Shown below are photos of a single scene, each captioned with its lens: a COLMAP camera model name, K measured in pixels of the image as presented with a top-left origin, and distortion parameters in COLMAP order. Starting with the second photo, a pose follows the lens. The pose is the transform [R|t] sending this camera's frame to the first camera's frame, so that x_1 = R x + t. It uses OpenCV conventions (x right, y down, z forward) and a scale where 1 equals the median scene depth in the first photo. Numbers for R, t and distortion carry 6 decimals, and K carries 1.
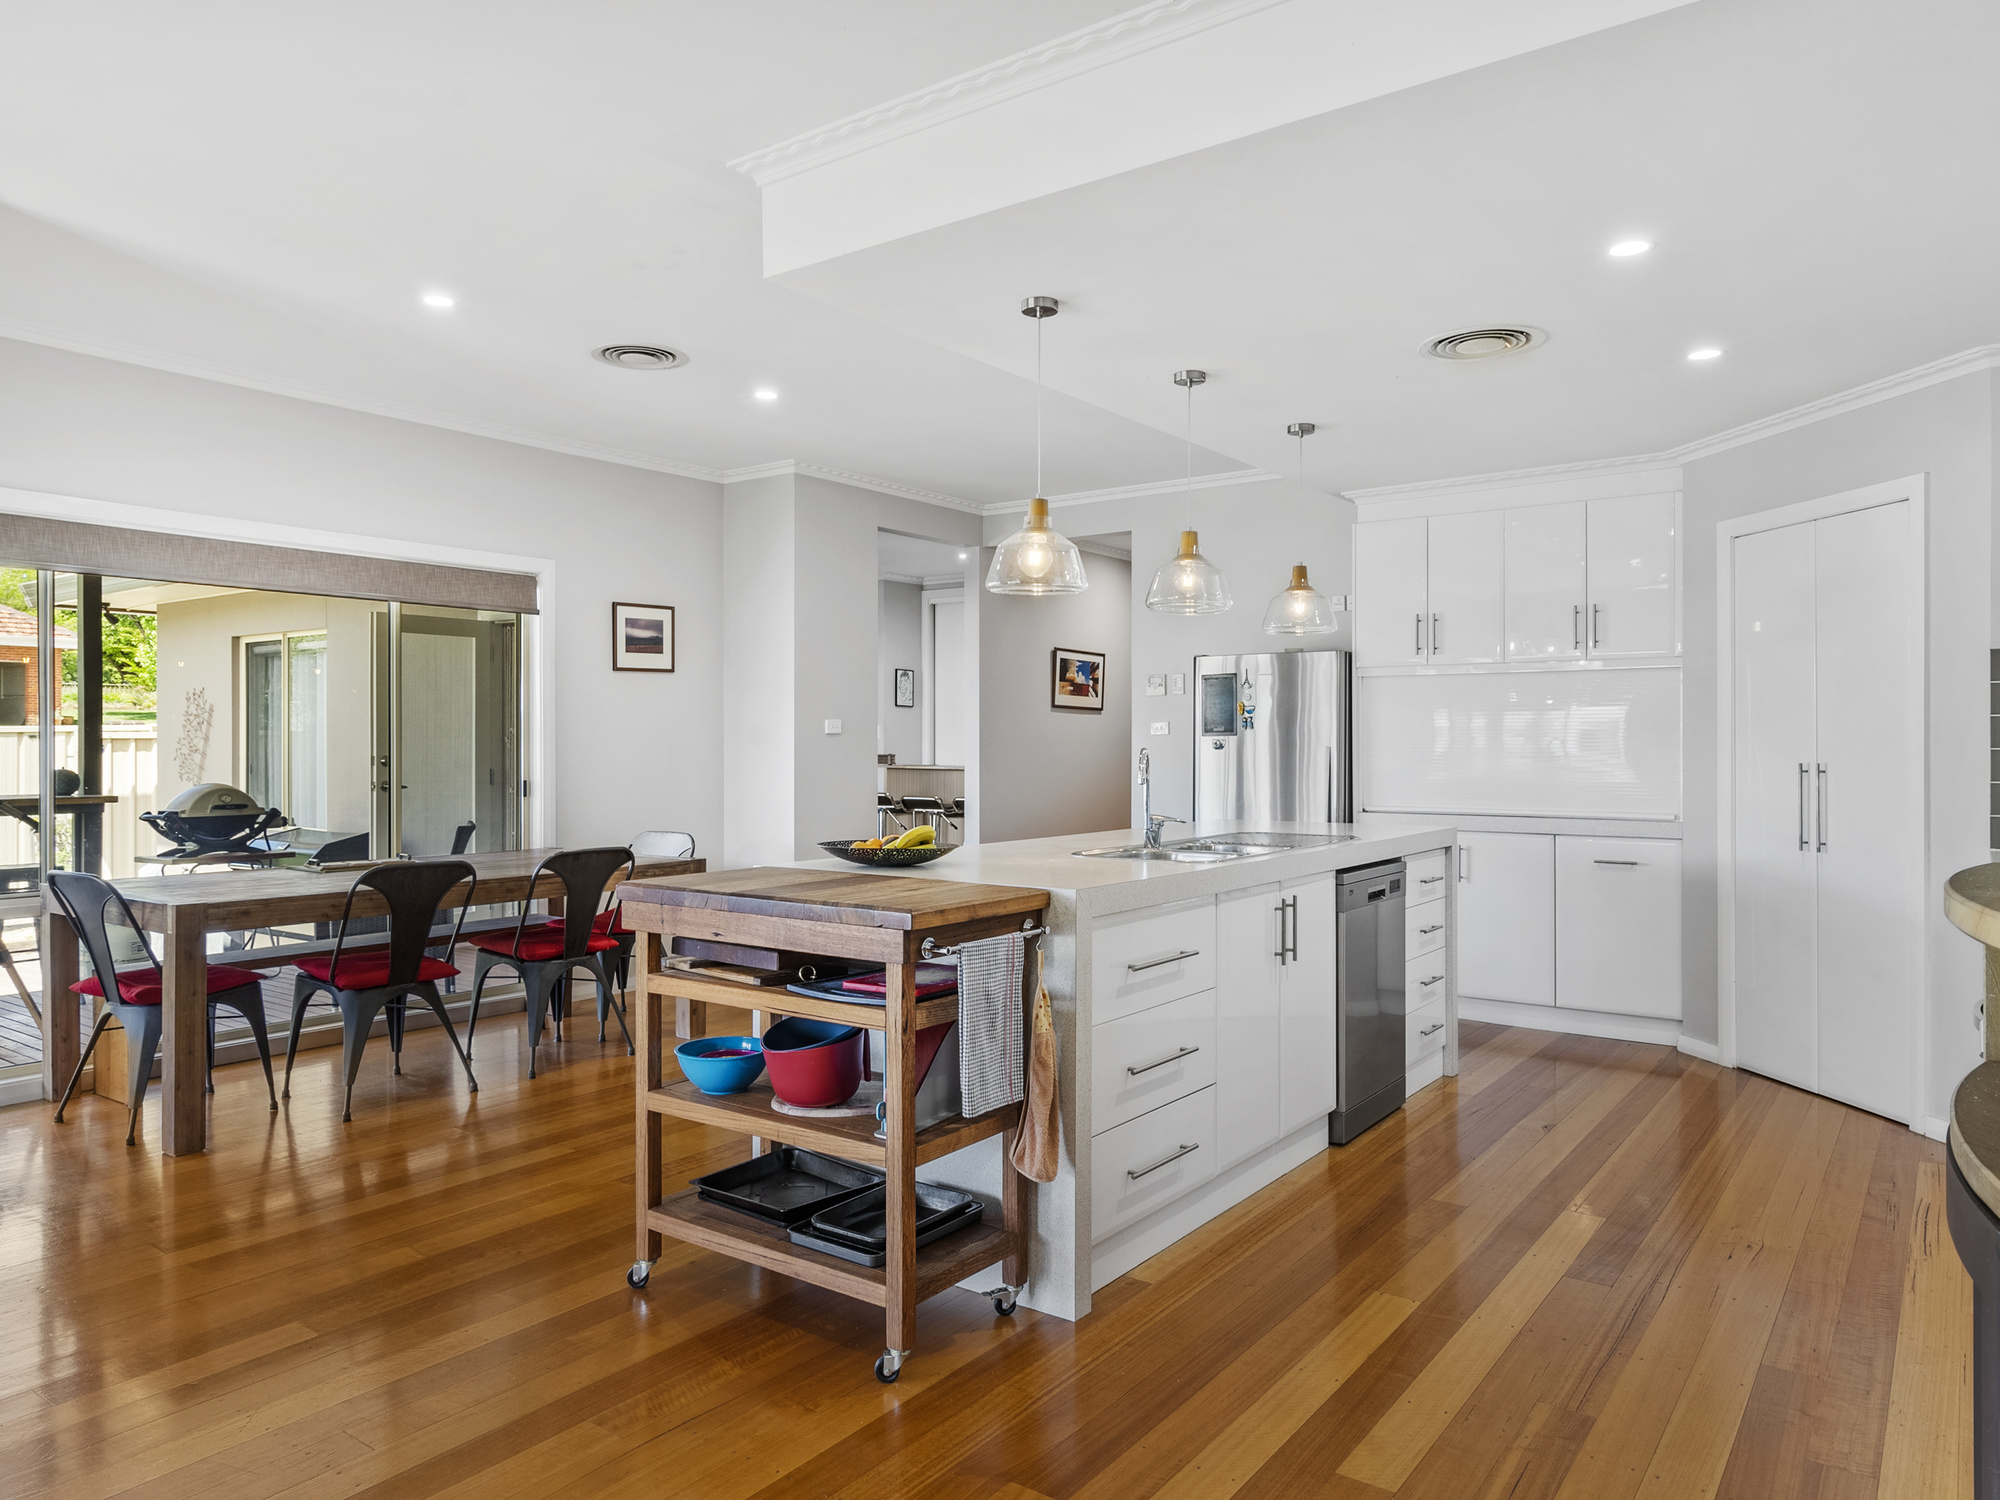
lens RADIAL K [[1318.5, 0, 992.2], [0, 1318.5, 751.7], [0, 0, 1]] dist [0.007333, 0.003484]
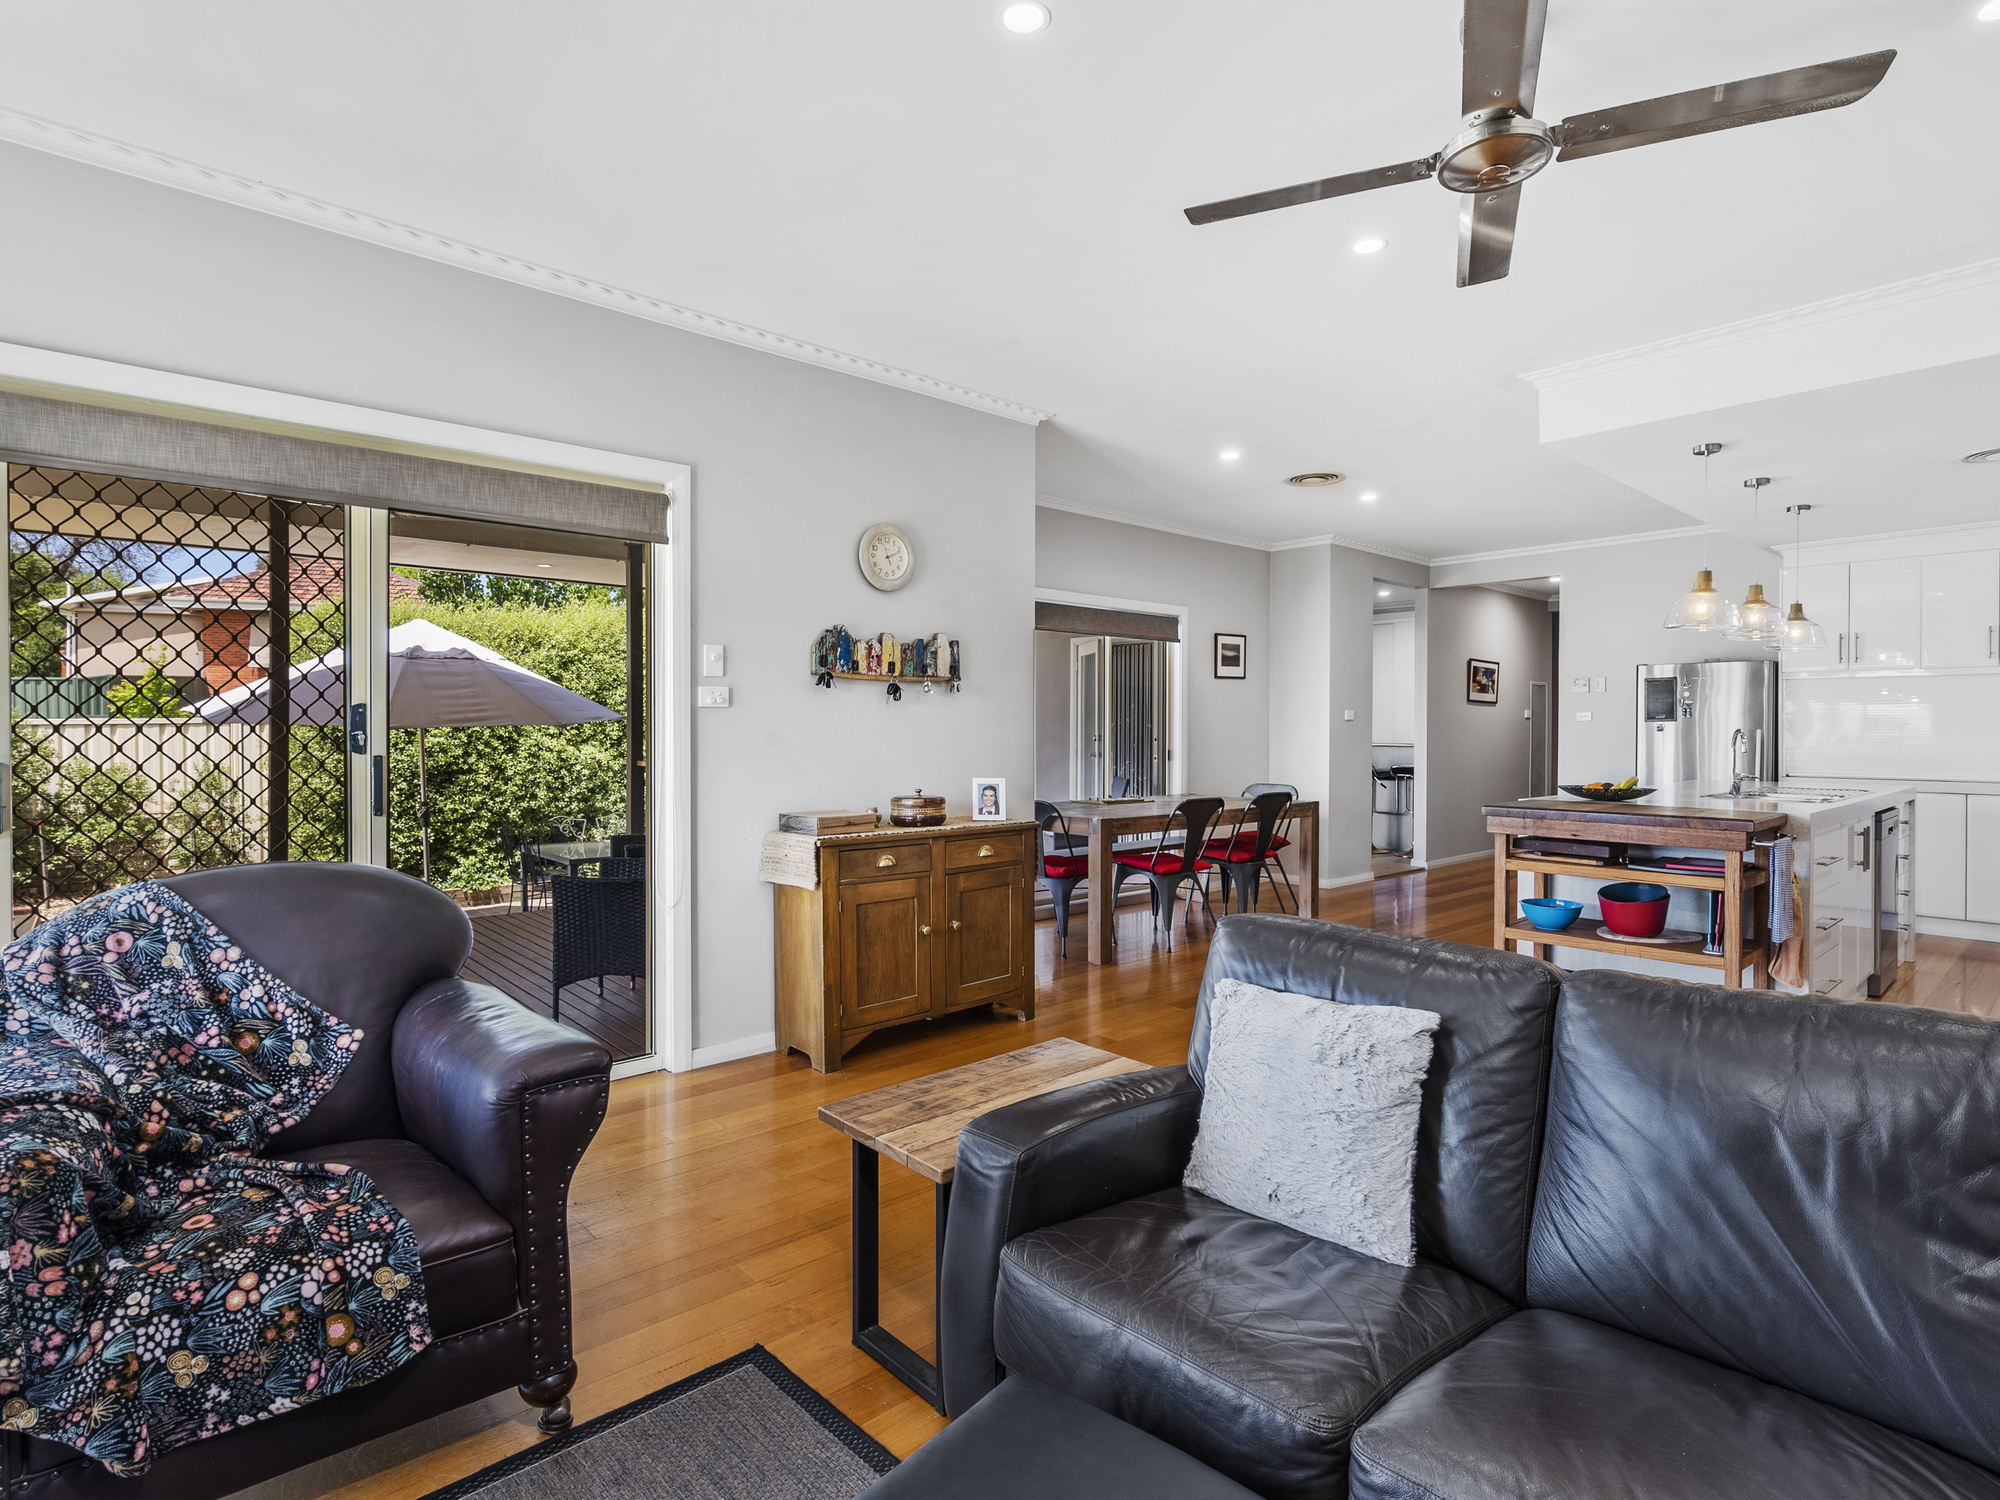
lens RADIAL K [[1029.9, 0, 990.0], [0, 1029.9, 737.8], [0, 0, 1]] dist [0.001200, 0.003313]
pose [[0.980059, 0.004617, -0.198654, -0.352247], [-0.004208, 0.999988, 0.002480, 0.005601], [0.198663, -0.001594, 0.980067, -0.241405]]
